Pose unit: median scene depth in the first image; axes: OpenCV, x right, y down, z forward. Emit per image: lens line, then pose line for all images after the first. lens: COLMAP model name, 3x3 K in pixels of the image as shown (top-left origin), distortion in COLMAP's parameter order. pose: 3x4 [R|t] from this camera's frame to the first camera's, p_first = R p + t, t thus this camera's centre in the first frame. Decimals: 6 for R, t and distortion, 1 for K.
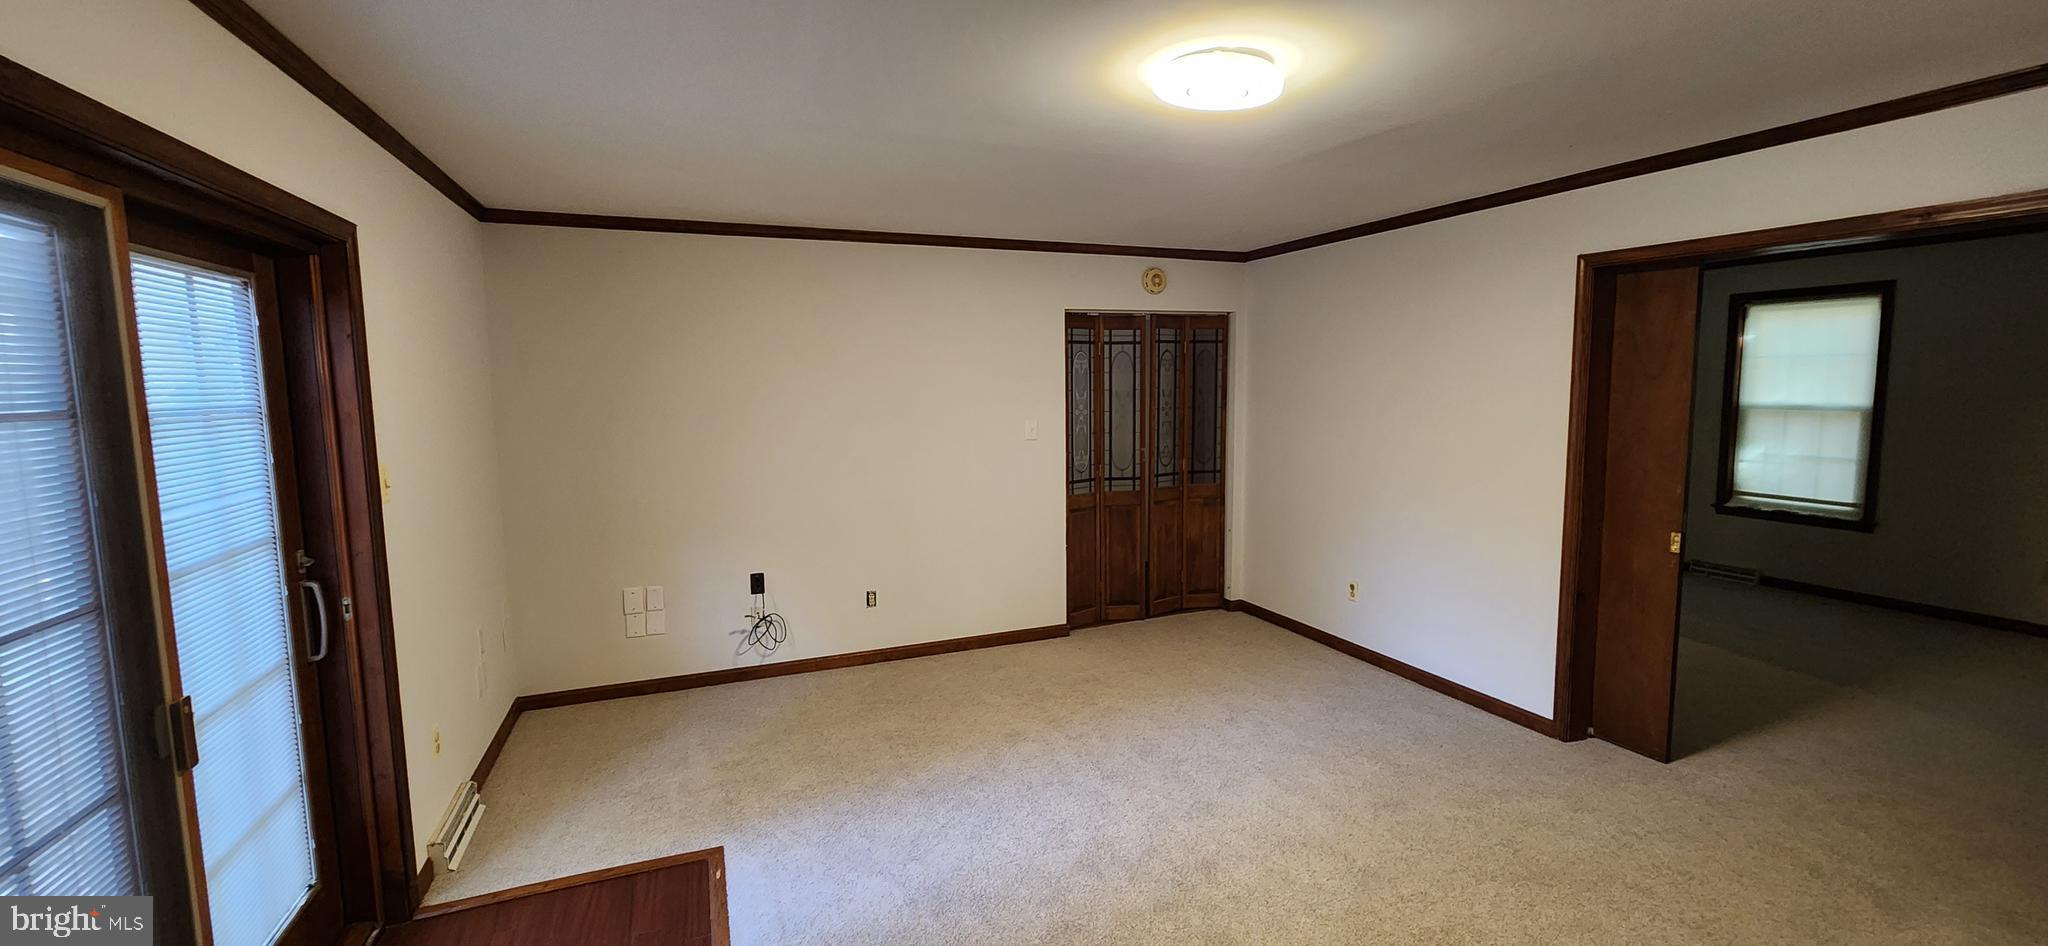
lens RADIAL K [[823.8, 0, 1045.3], [0, 823.8, 499.6], [0, 0, 1]] dist [0.000041, -0.000187]
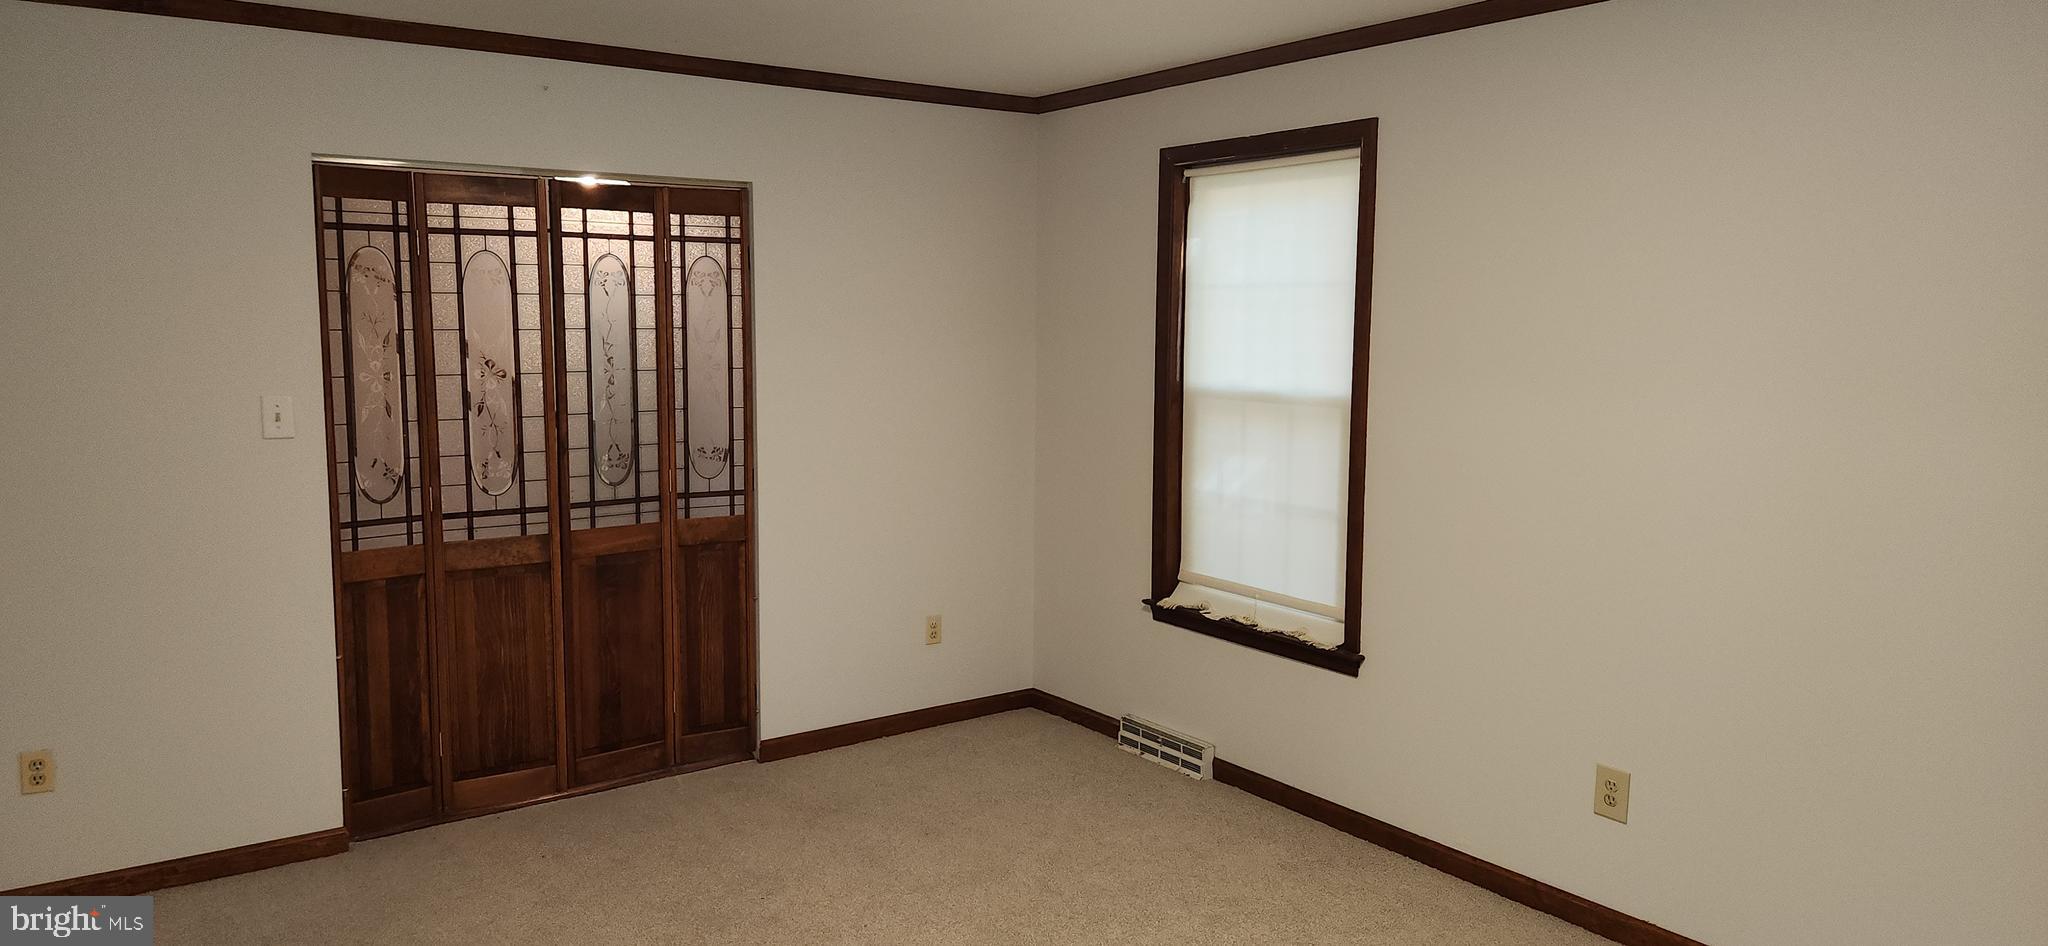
lens RADIAL K [[1401.3, 0, 1127.4], [0, 1401.3, 496.9], [0, 0, 1]] dist [0.064493, -0.014293]
pose [[0.962999, -0.019602, 0.268791, 0.209880], [0.022968, 0.999692, -0.009383, -0.016561], [-0.268524, 0.015209, 0.963153, 0.084673]]
